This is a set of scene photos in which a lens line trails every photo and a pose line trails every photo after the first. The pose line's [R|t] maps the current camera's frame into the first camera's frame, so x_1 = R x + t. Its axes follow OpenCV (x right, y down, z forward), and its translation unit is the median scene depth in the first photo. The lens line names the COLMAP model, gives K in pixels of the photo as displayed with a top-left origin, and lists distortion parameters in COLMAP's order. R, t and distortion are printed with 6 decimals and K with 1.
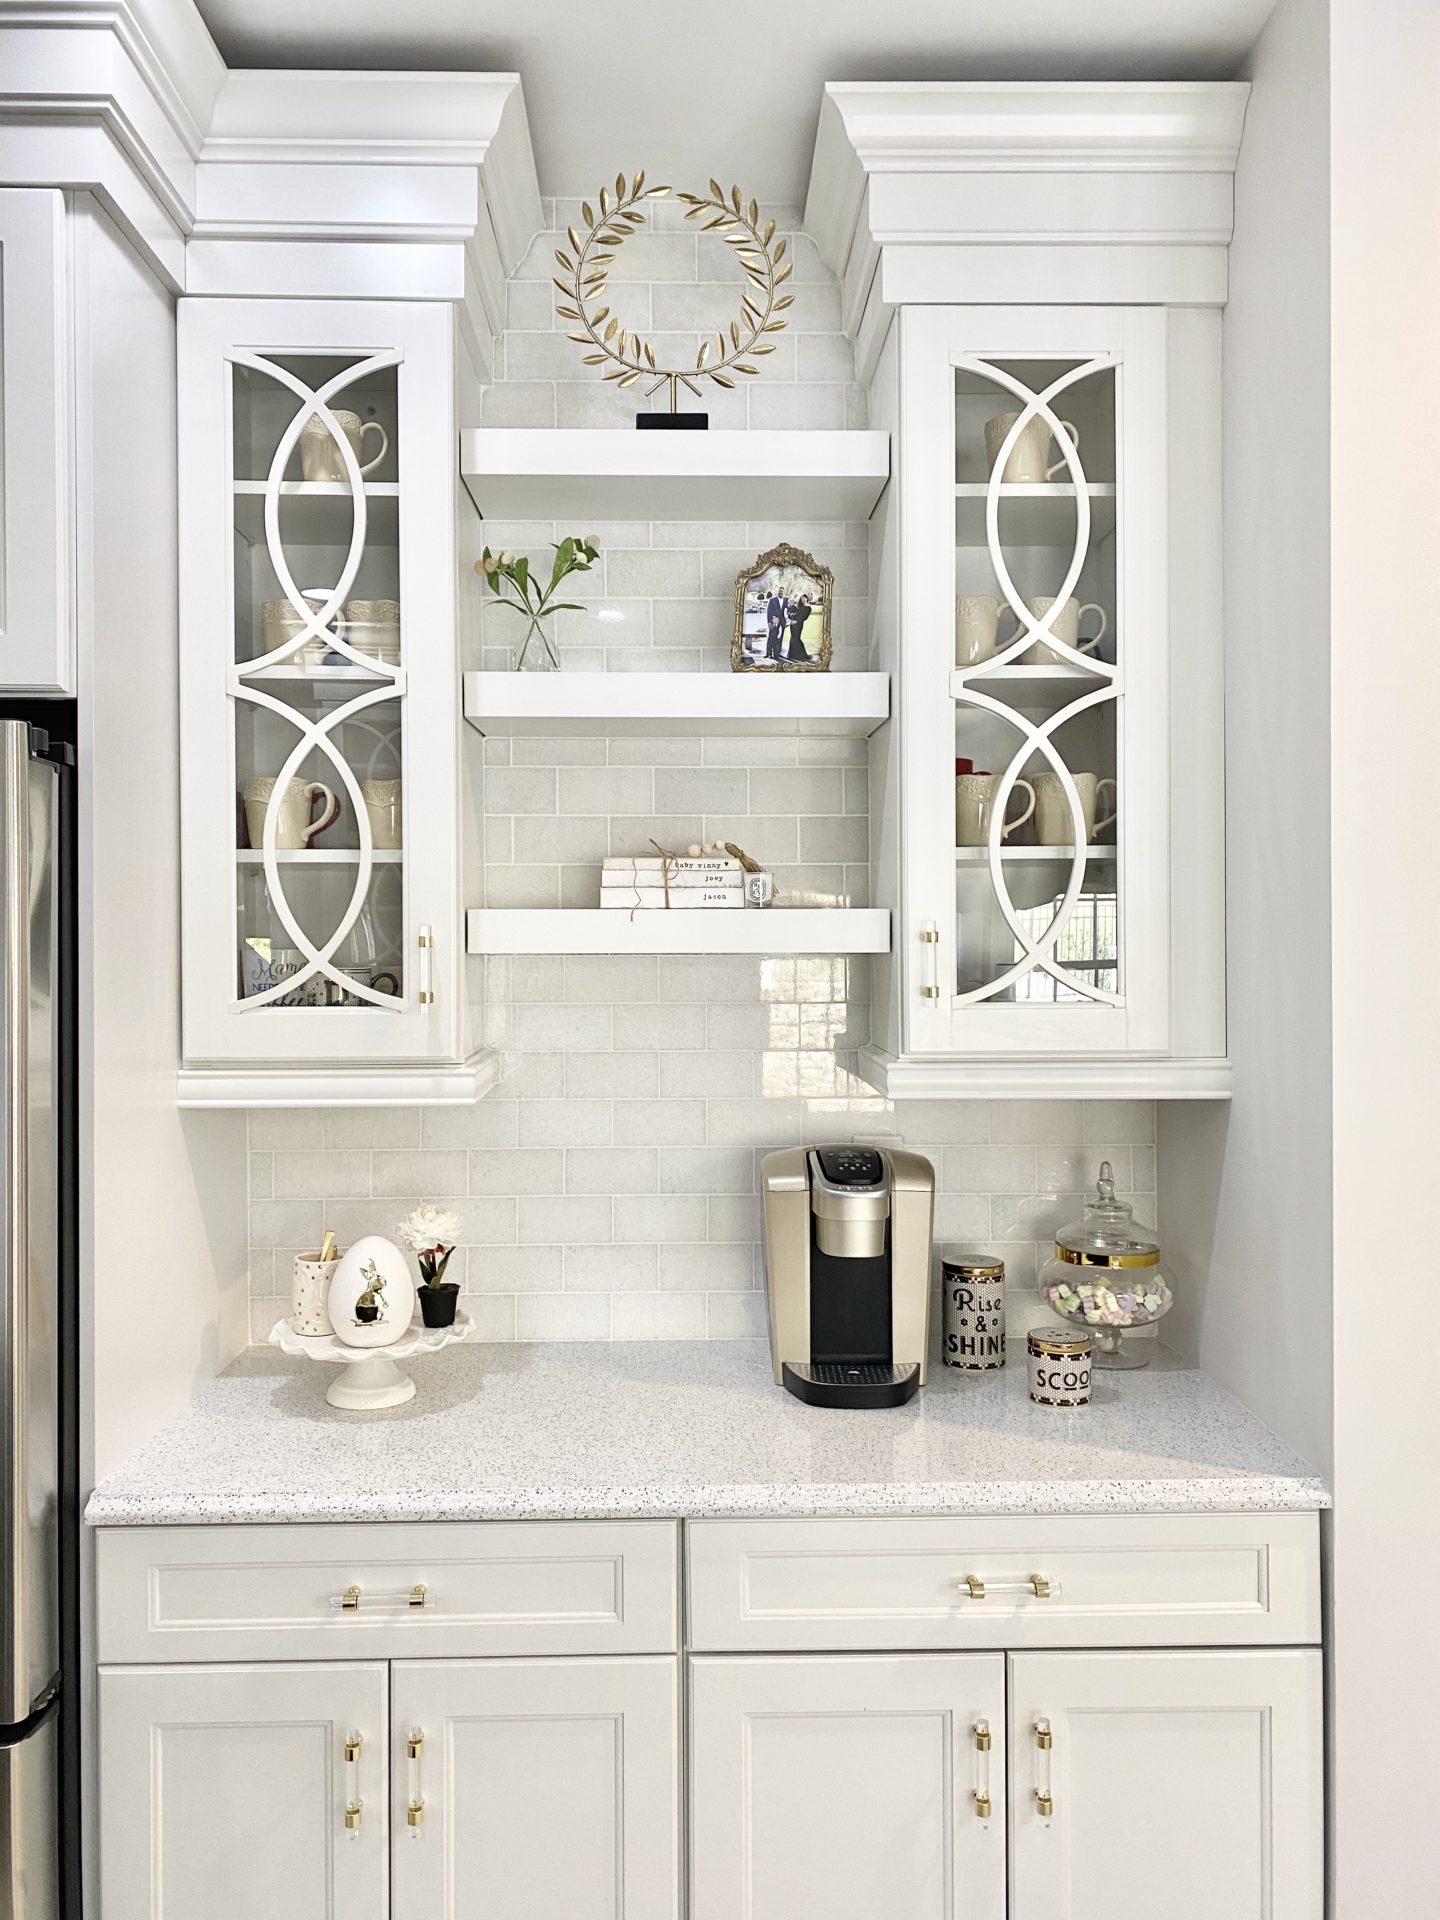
lens RADIAL K [[1474.4, 0, 726.3], [0, 1474.4, 957.2], [0, 0, 1]] dist [-0.008553, -0.002754]
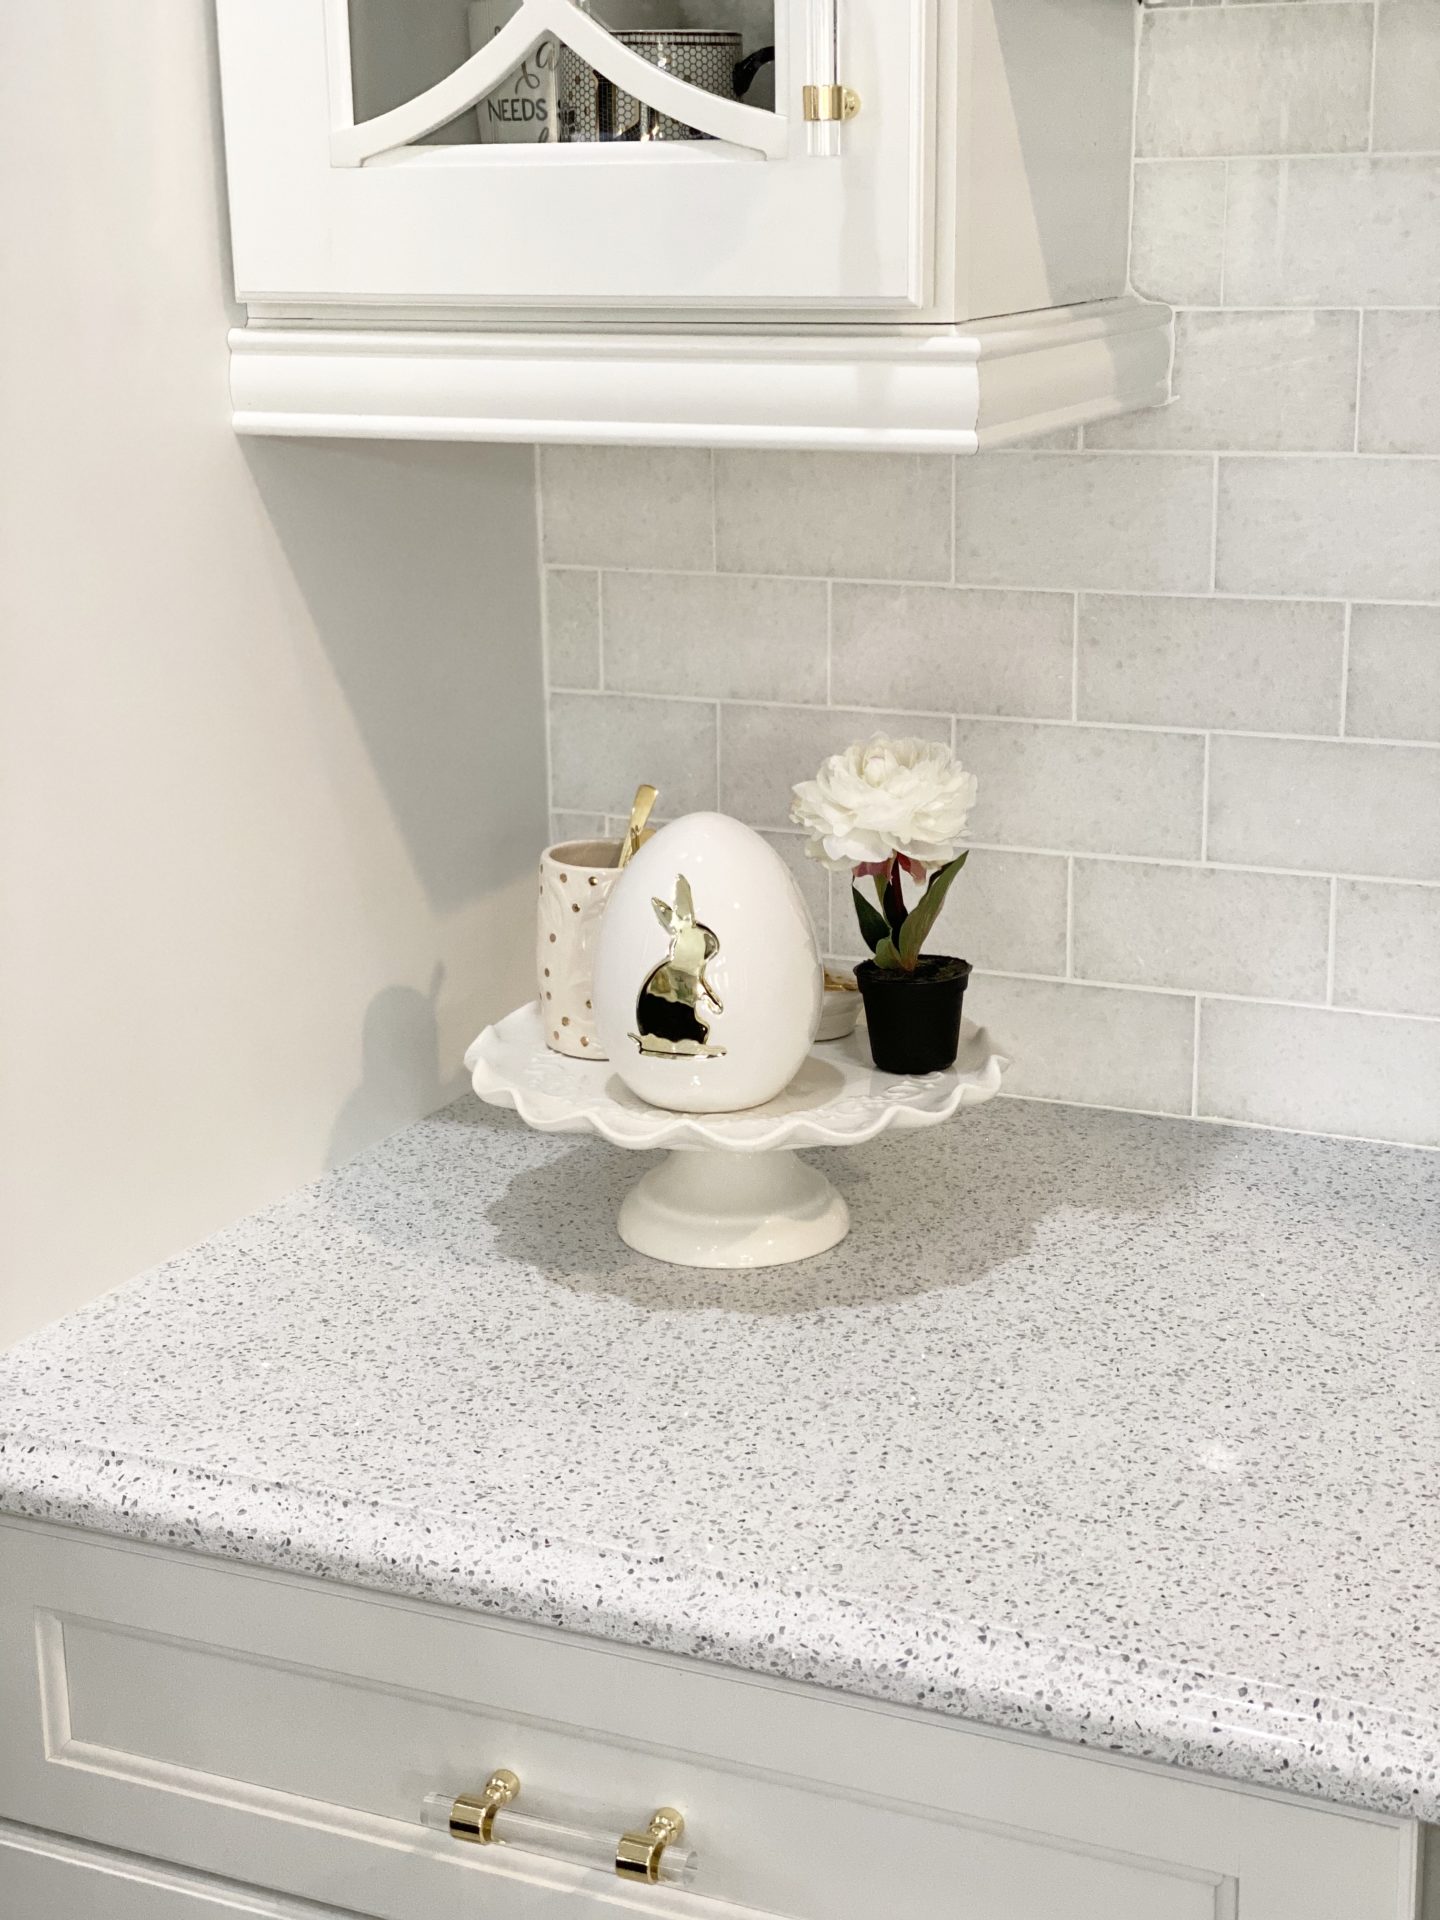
lens RADIAL K [[2867.2, 0, 714.2], [0, 2867.2, 940.5], [0, 0, 1]] dist [0.150889, 0.000000]
pose [[0.891840, 0.105174, -0.439954, 0.073287], [0.004953, 0.970267, 0.241988, 0.050215], [0.452323, -0.217993, 0.864802, 0.390004]]
